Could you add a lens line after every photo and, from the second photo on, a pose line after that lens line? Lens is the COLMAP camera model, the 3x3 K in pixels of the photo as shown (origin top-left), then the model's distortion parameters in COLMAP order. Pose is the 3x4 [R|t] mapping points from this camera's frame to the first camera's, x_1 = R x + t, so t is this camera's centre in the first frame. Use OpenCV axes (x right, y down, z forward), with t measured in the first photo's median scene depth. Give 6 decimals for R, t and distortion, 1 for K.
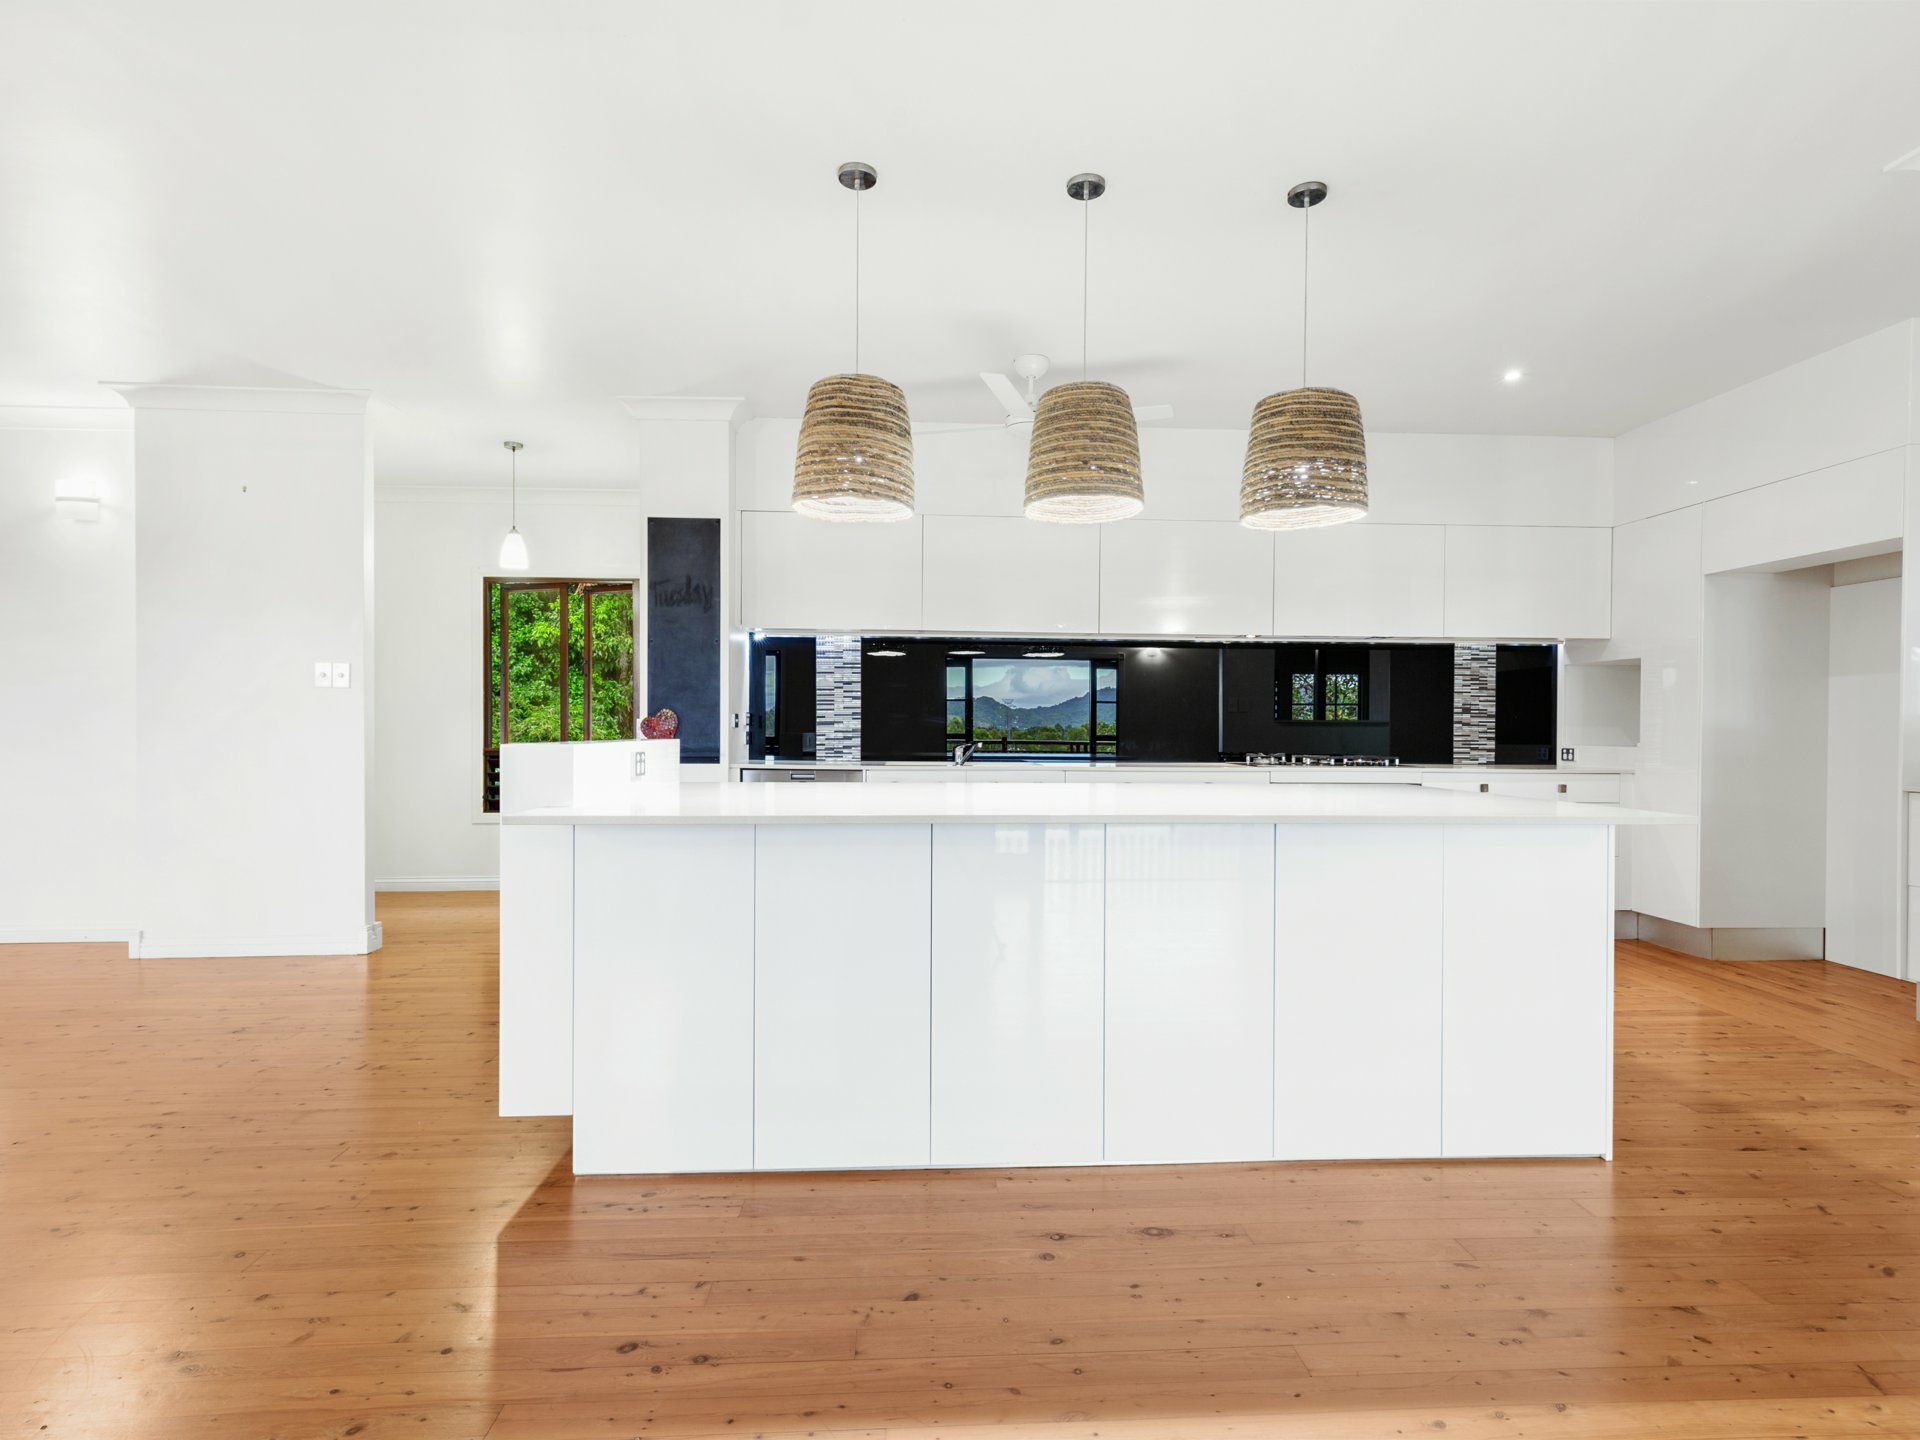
lens RADIAL K [[987.4, 0, 966.7], [0, 987.4, 732.9], [0, 0, 1]] dist [0.002177, 0.002089]
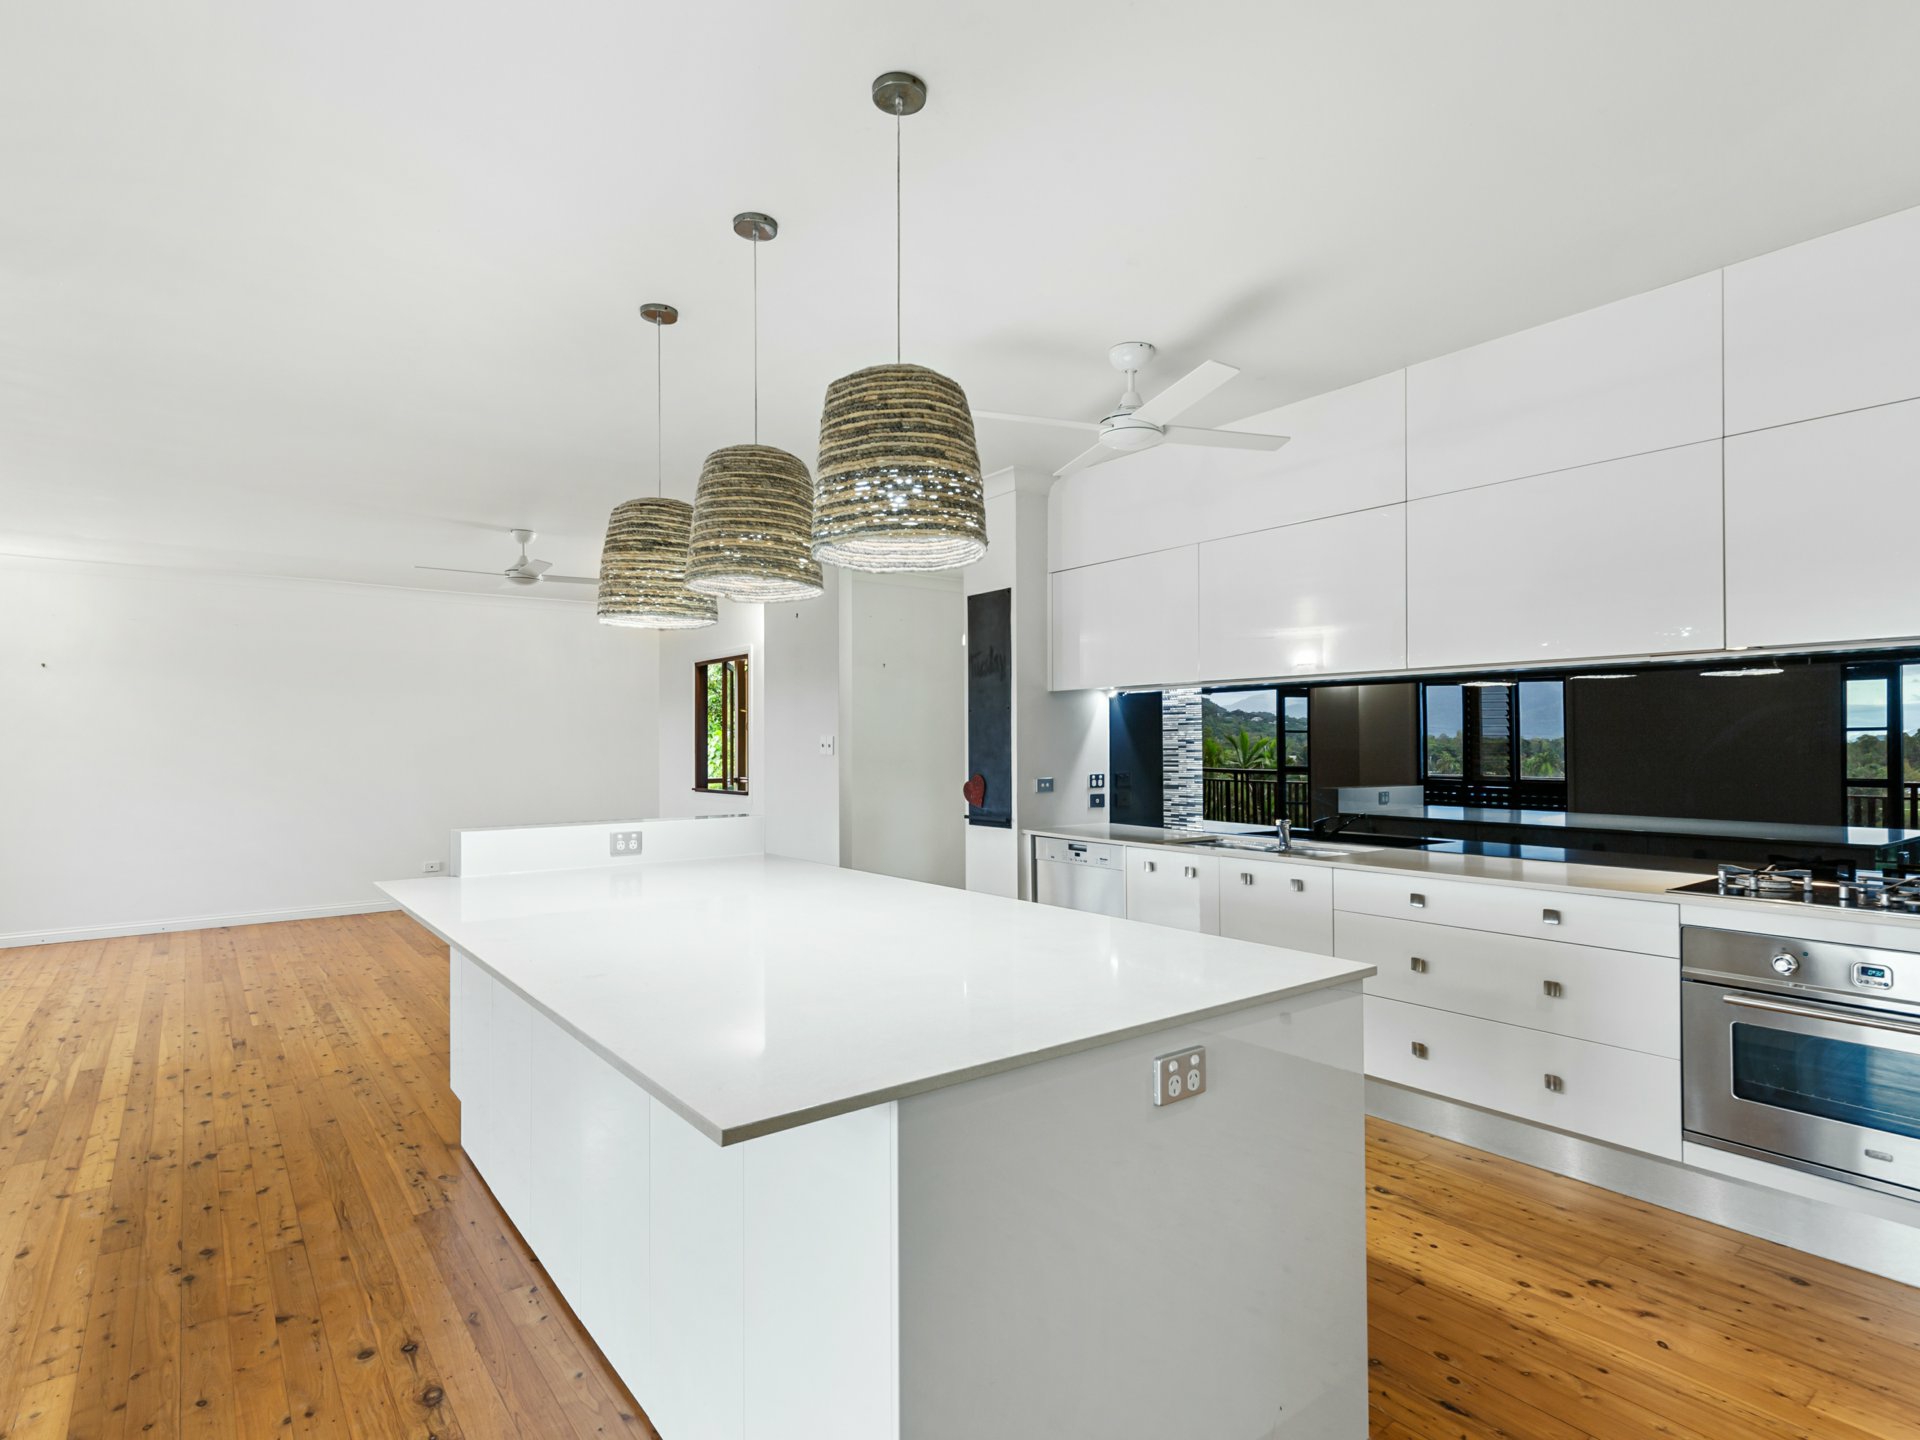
lens RADIAL K [[987.4, 0, 966.7], [0, 987.4, 732.9], [0, 0, 1]] dist [0.002177, 0.002089]
pose [[0.571673, -0.019181, -0.820258, 0.487496], [0.003700, 0.999777, -0.020800, -0.040741], [0.820473, 0.008856, 0.571616, 0.335731]]
